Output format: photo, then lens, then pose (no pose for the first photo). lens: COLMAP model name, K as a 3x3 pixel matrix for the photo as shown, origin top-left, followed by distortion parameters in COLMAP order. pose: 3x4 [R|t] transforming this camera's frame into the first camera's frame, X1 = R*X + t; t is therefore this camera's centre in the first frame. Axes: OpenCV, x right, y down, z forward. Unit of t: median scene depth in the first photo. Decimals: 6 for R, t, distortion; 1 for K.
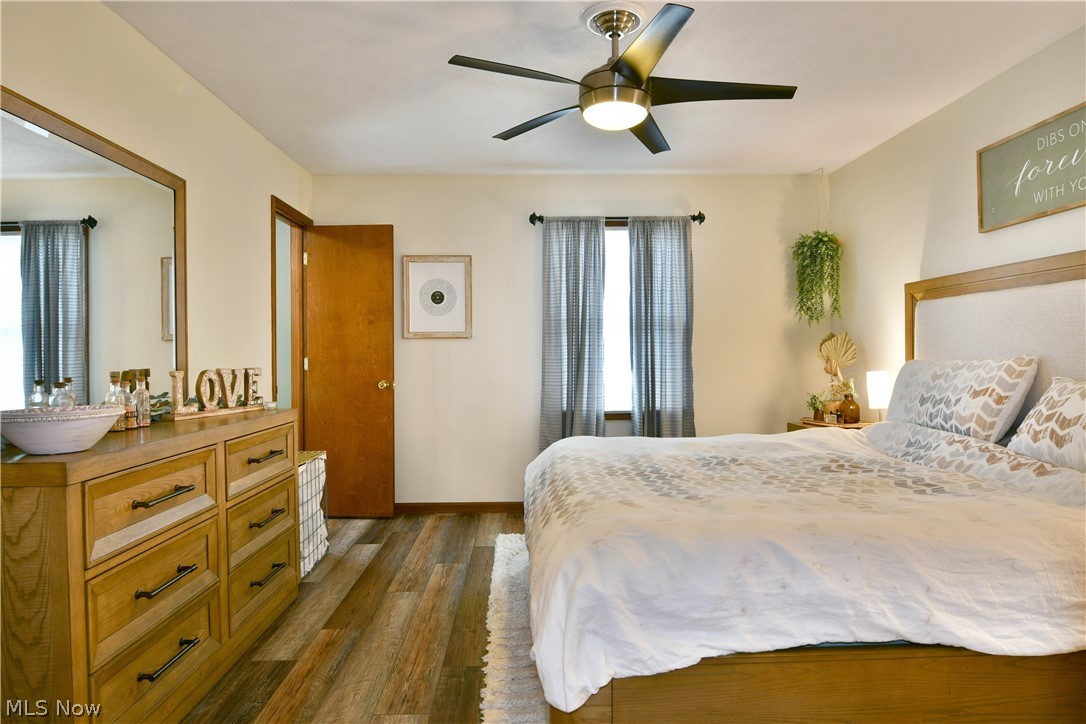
lens RADIAL K [[667.0, 0, 537.3], [0, 667.0, 362.4], [0, 0, 1]] dist [-0.013794, -0.002789]
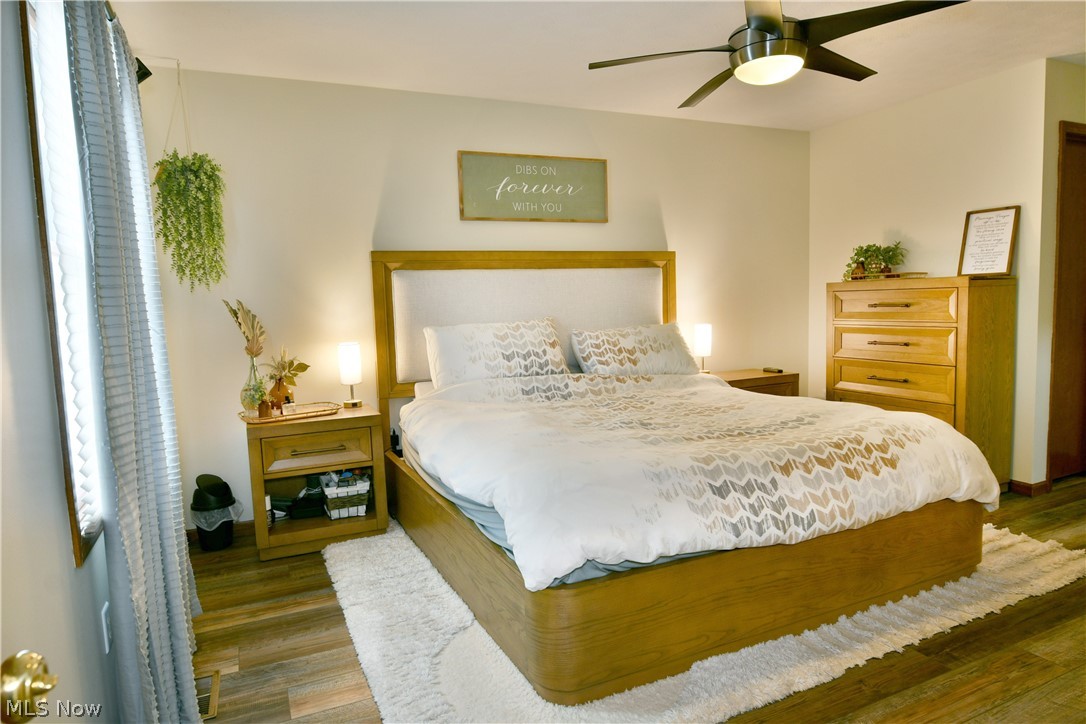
lens RADIAL K [[667.0, 0, 537.5], [0, 667.0, 361.5], [0, 0, 1]] dist [-0.013794, -0.002789]
pose [[-0.399848, -0.064268, 0.914326, -0.590729], [0.046612, 0.994822, 0.090310, -0.044683], [-0.915396, 0.078729, -0.394782, 1.539761]]
